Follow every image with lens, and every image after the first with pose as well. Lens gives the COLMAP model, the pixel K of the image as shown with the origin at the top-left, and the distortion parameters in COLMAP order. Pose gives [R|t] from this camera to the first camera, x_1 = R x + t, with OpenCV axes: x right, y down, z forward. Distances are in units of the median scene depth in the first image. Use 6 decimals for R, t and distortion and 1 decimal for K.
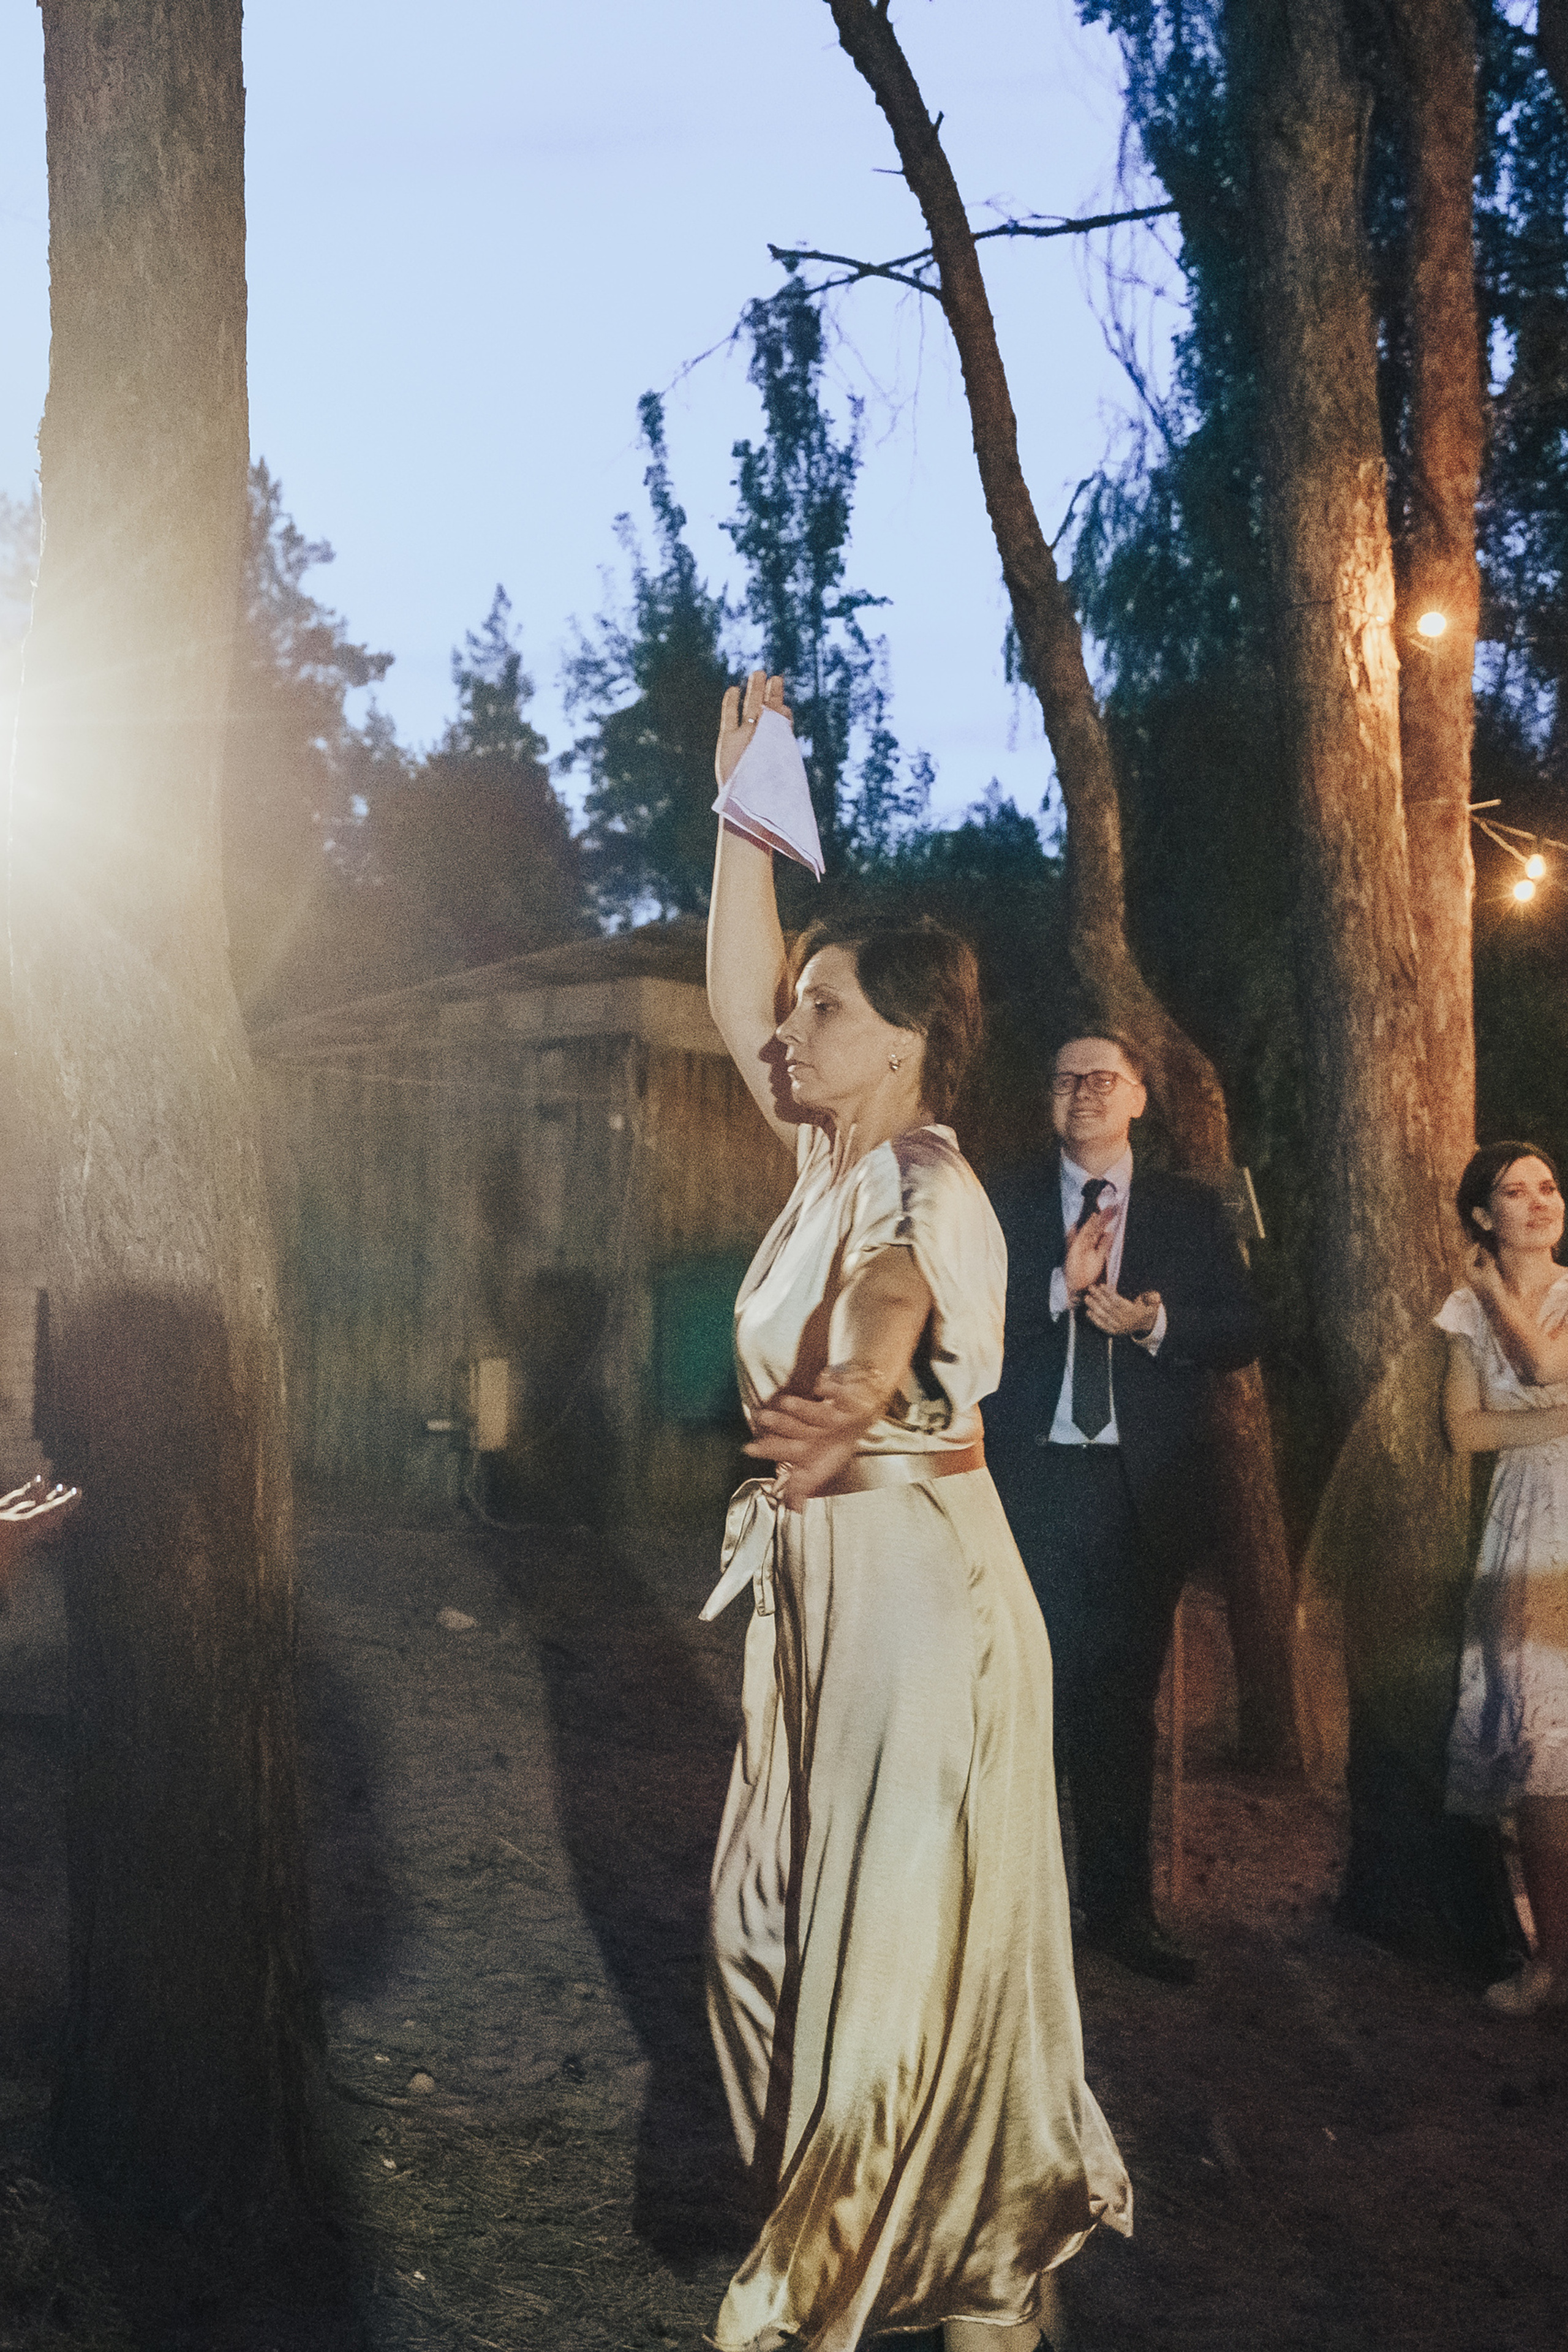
lens RADIAL K [[2876.8, 0, 775.9], [0, 2876.8, 1160.9], [0, 0, 1]] dist [0.004457, 0.000000]
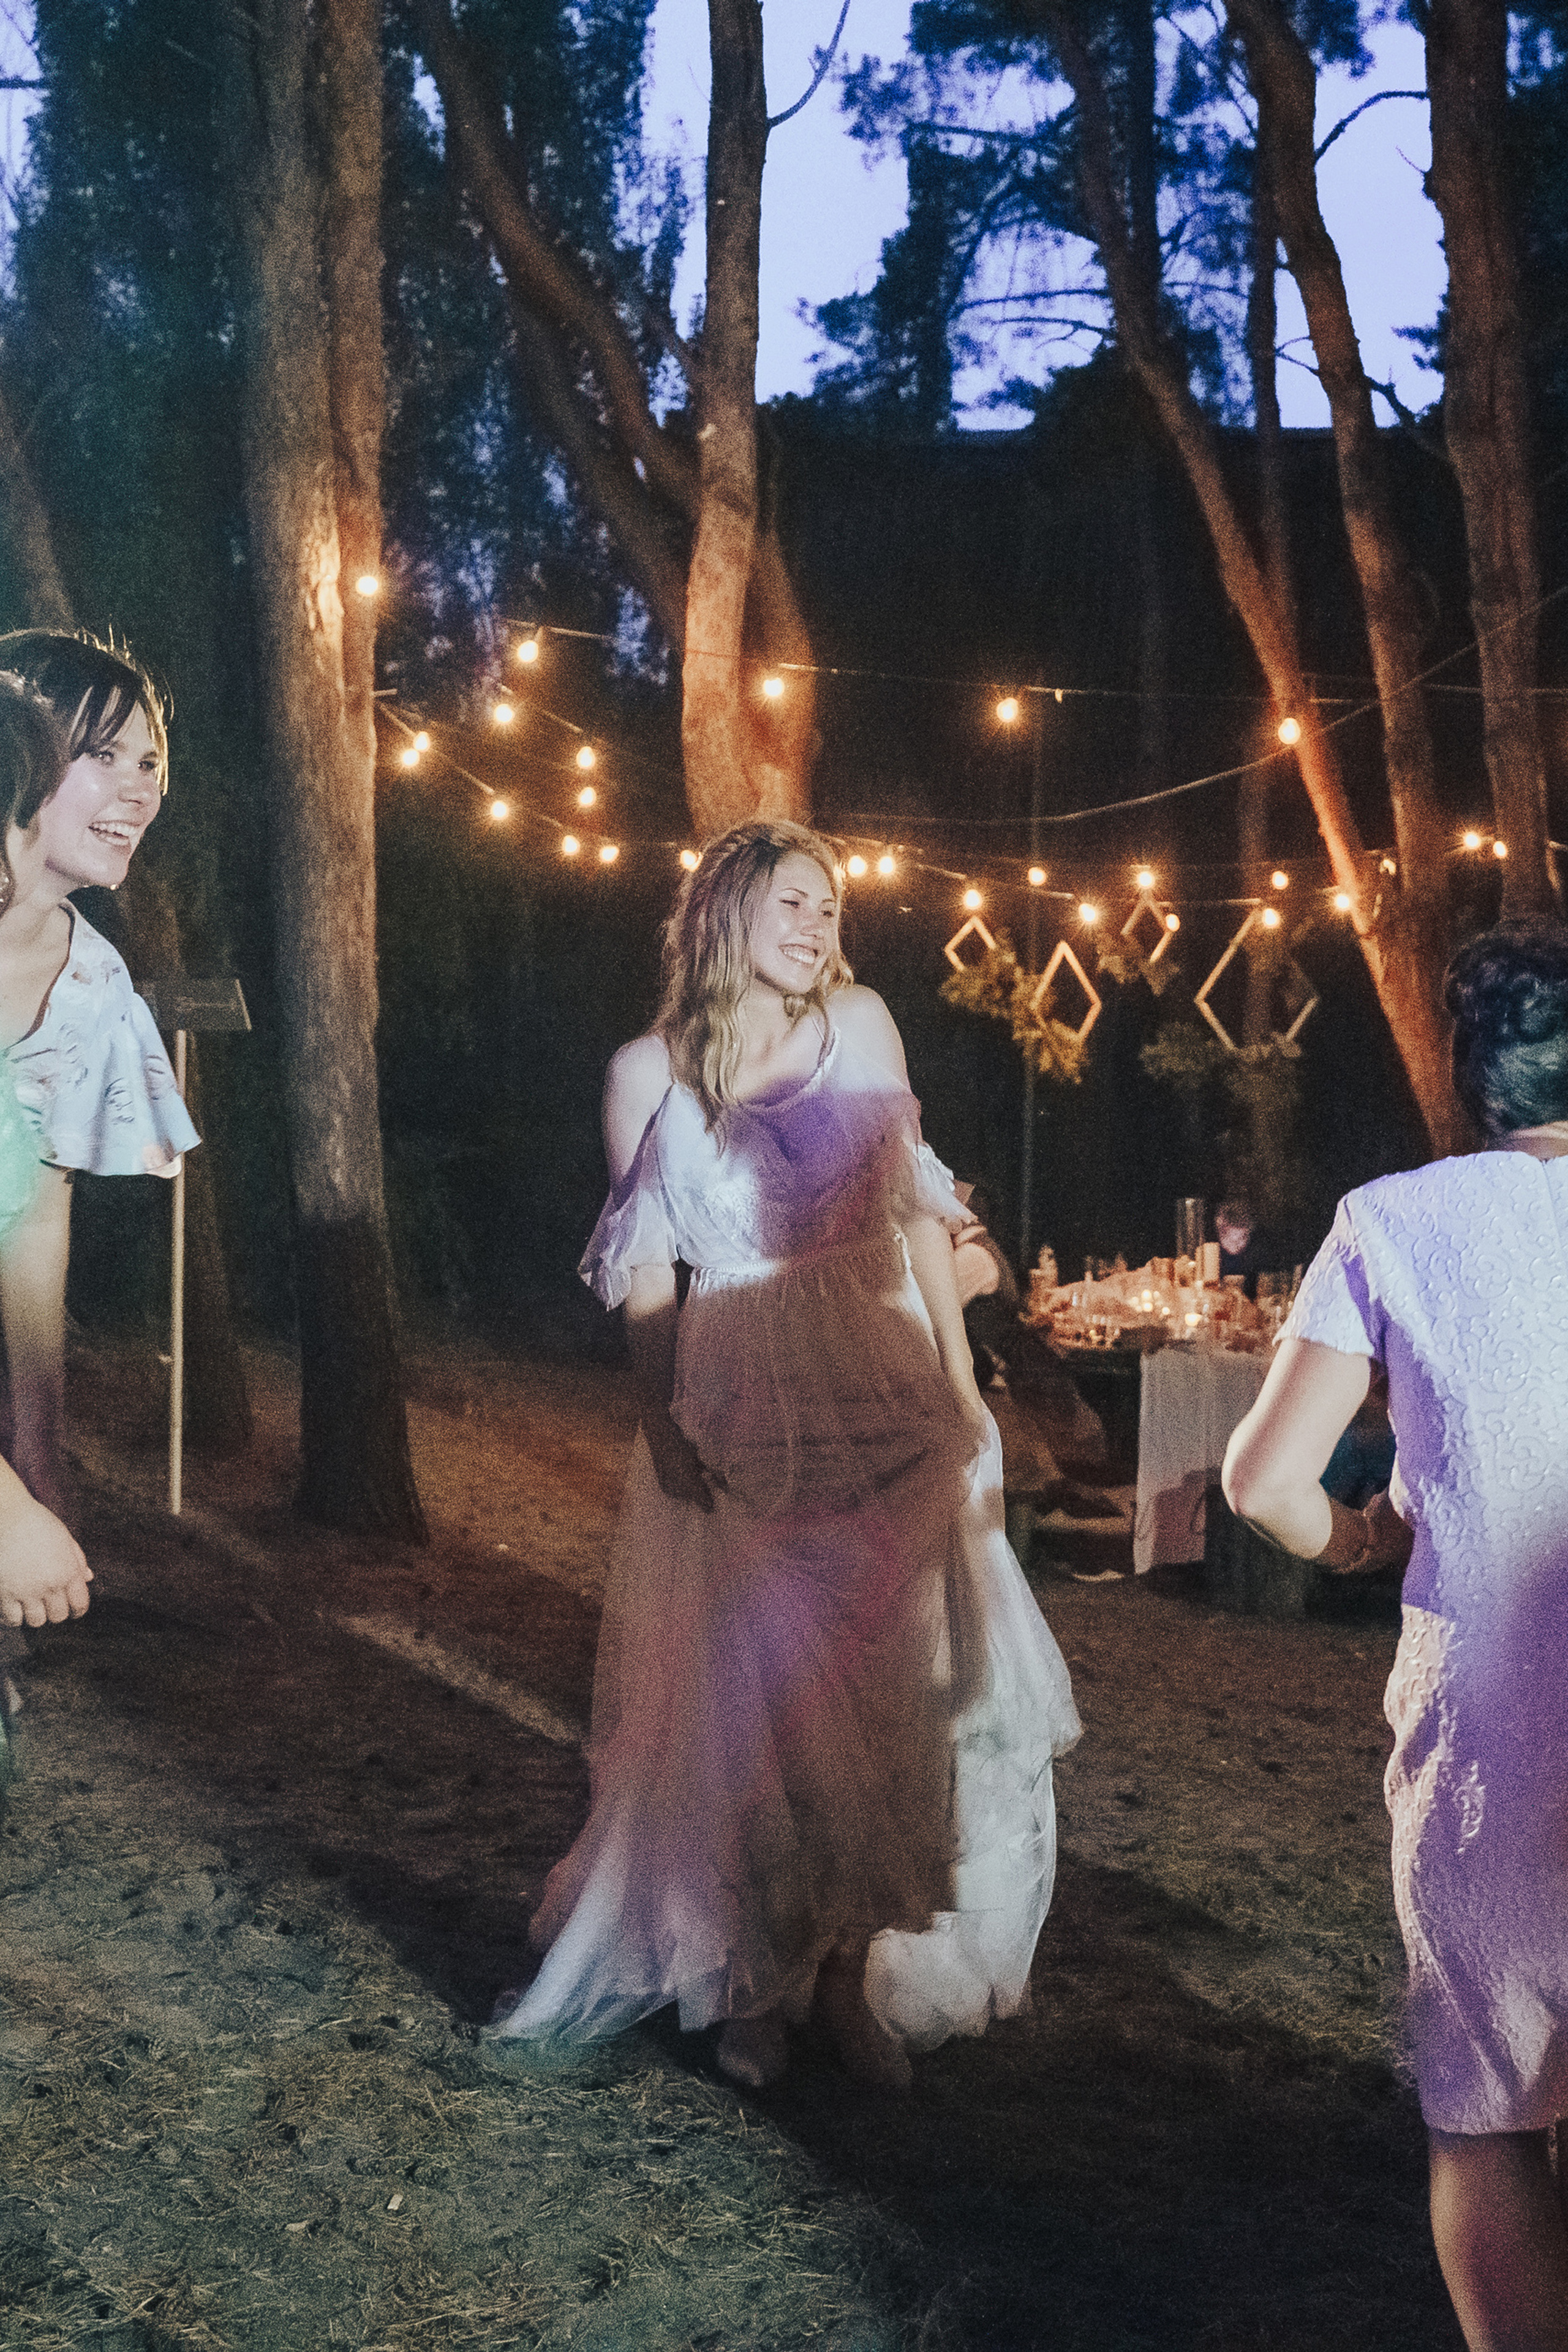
lens RADIAL K [[3057.6, 0, 881.4], [0, 3057.6, 1102.7], [0, 0, 1]] dist [-0.008610, 0.000000]
pose [[0.907332, -0.003783, 0.420399, -0.163982], [-0.019491, 0.998506, 0.051053, -0.018339], [-0.419964, -0.054516, 0.905902, -0.440234]]
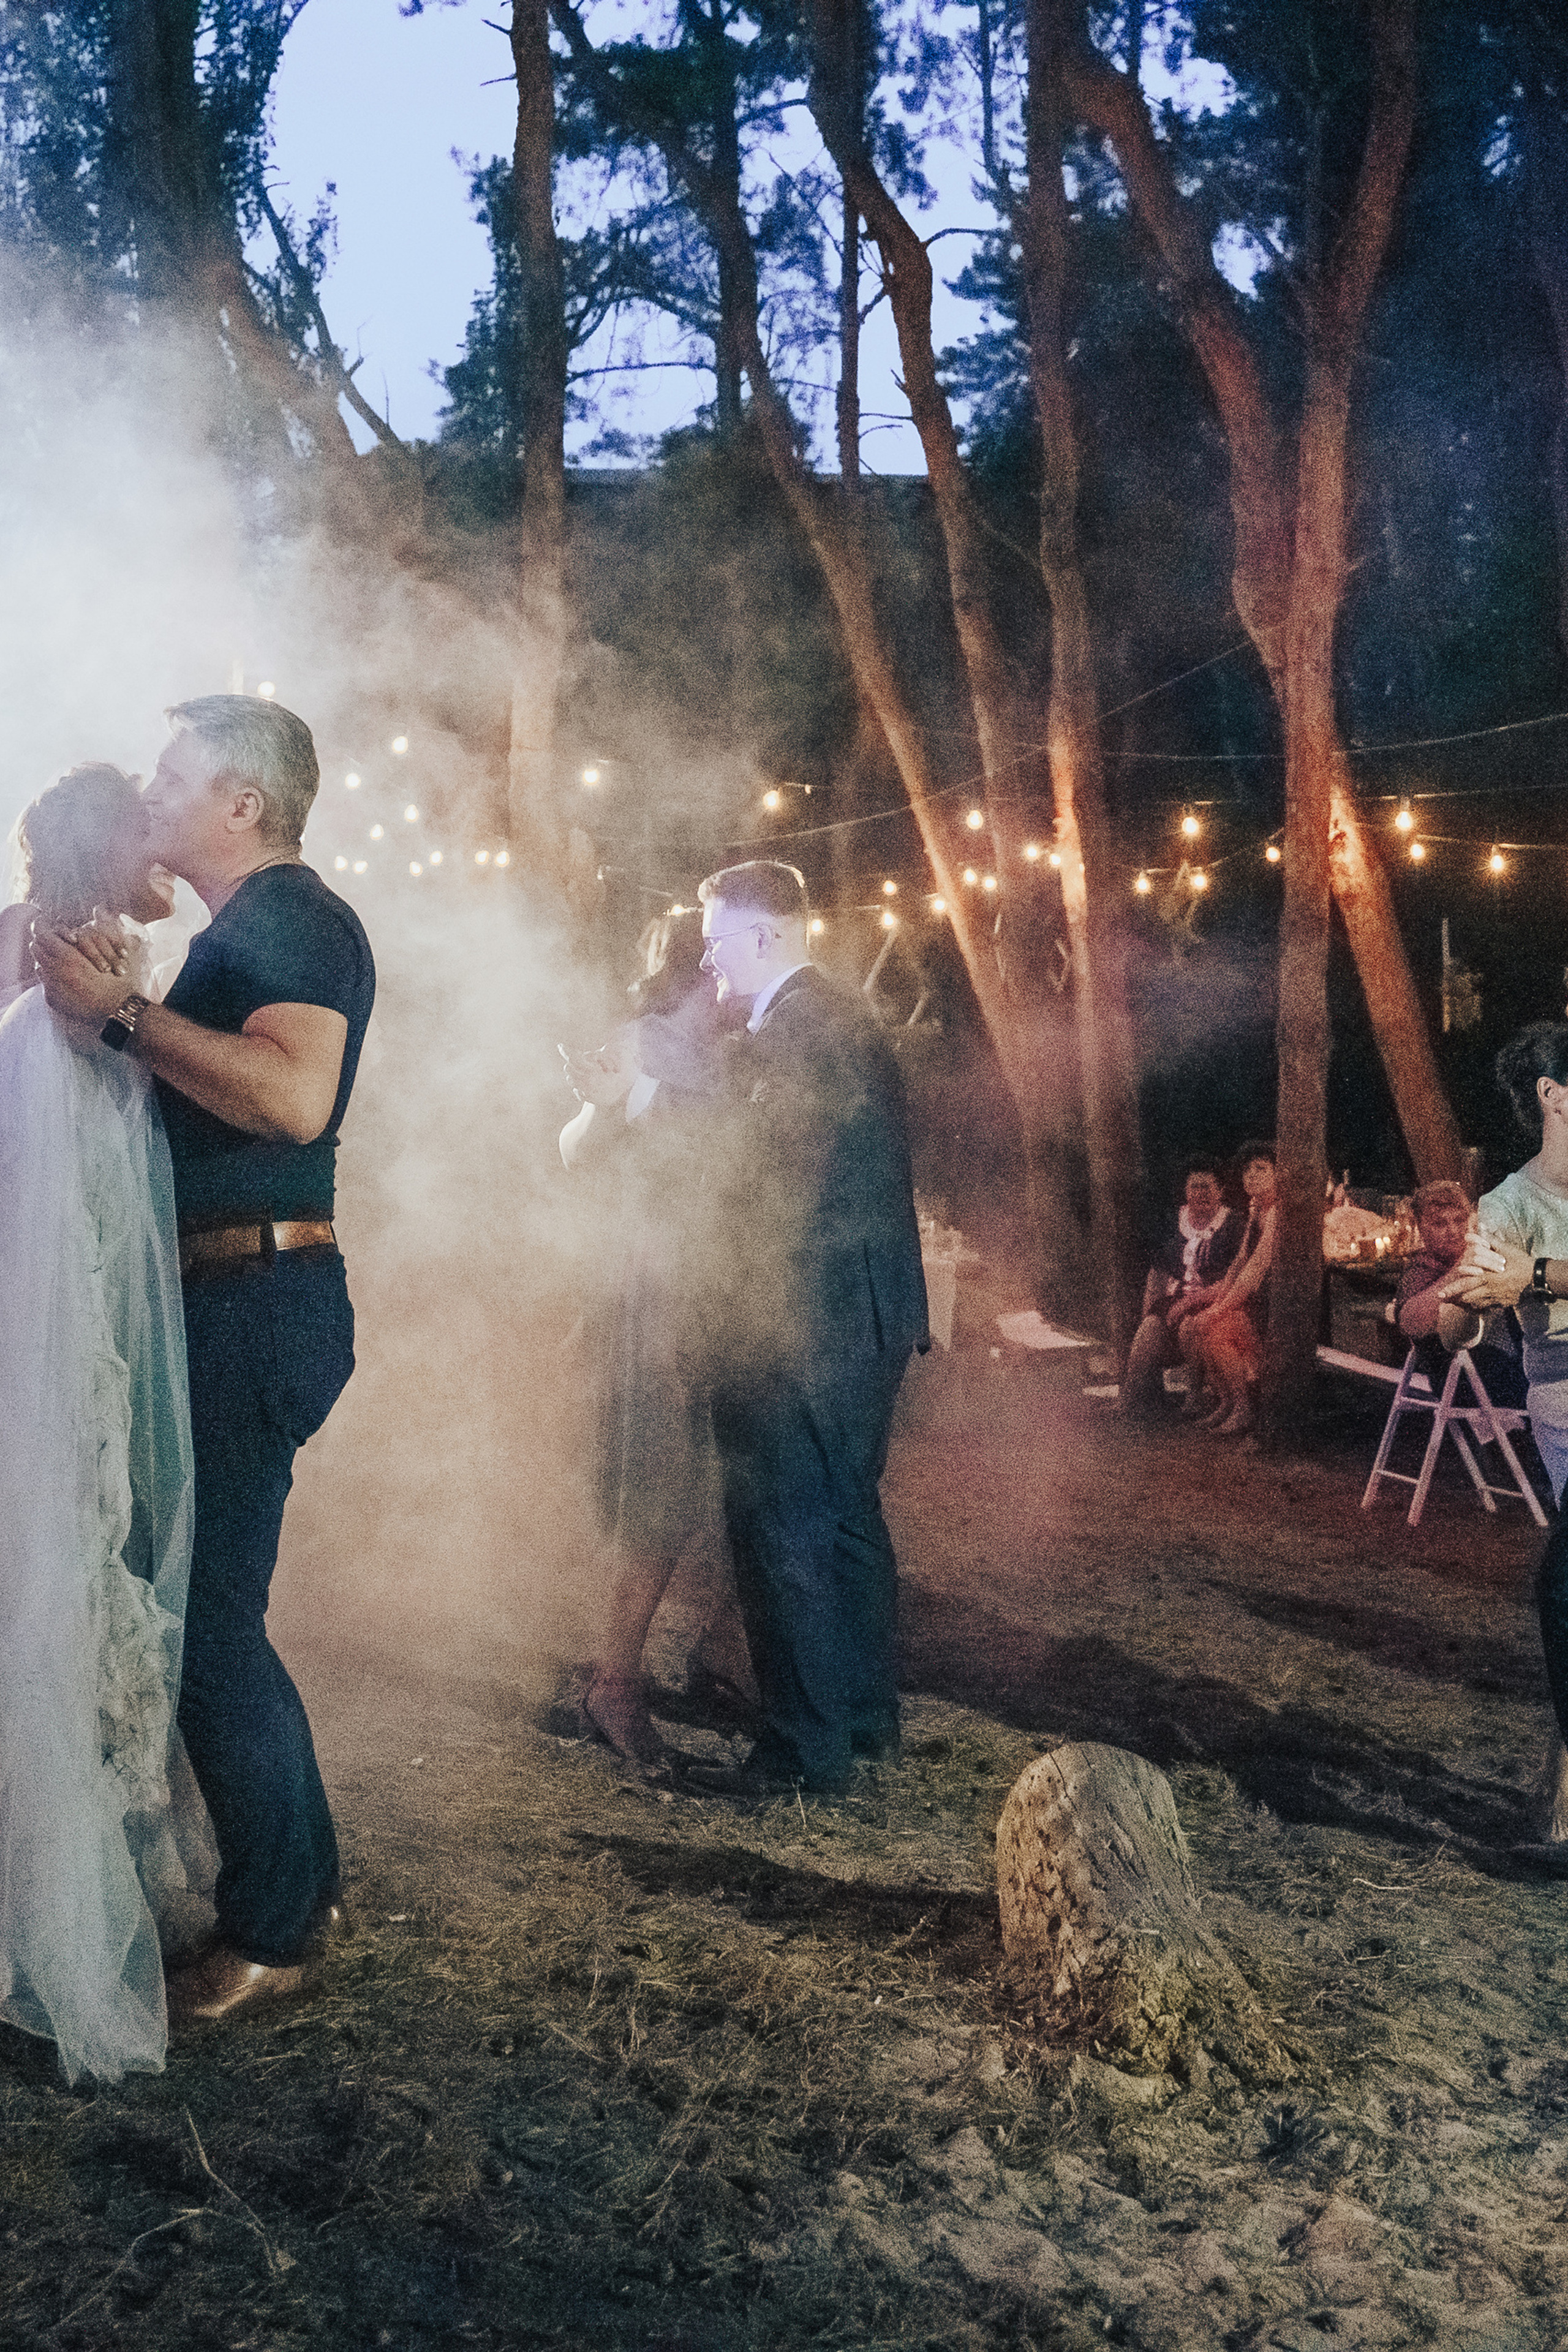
lens RADIAL K [[2876.8, 0, 778.6], [0, 2876.8, 1174.1], [0, 0, 1]] dist [0.004457, 0.000000]
pose [[0.842042, -0.035236, 0.538259, -0.487743], [-0.019754, 0.995180, 0.096050, -0.061131], [-0.539049, -0.091511, 0.837288, -0.728344]]
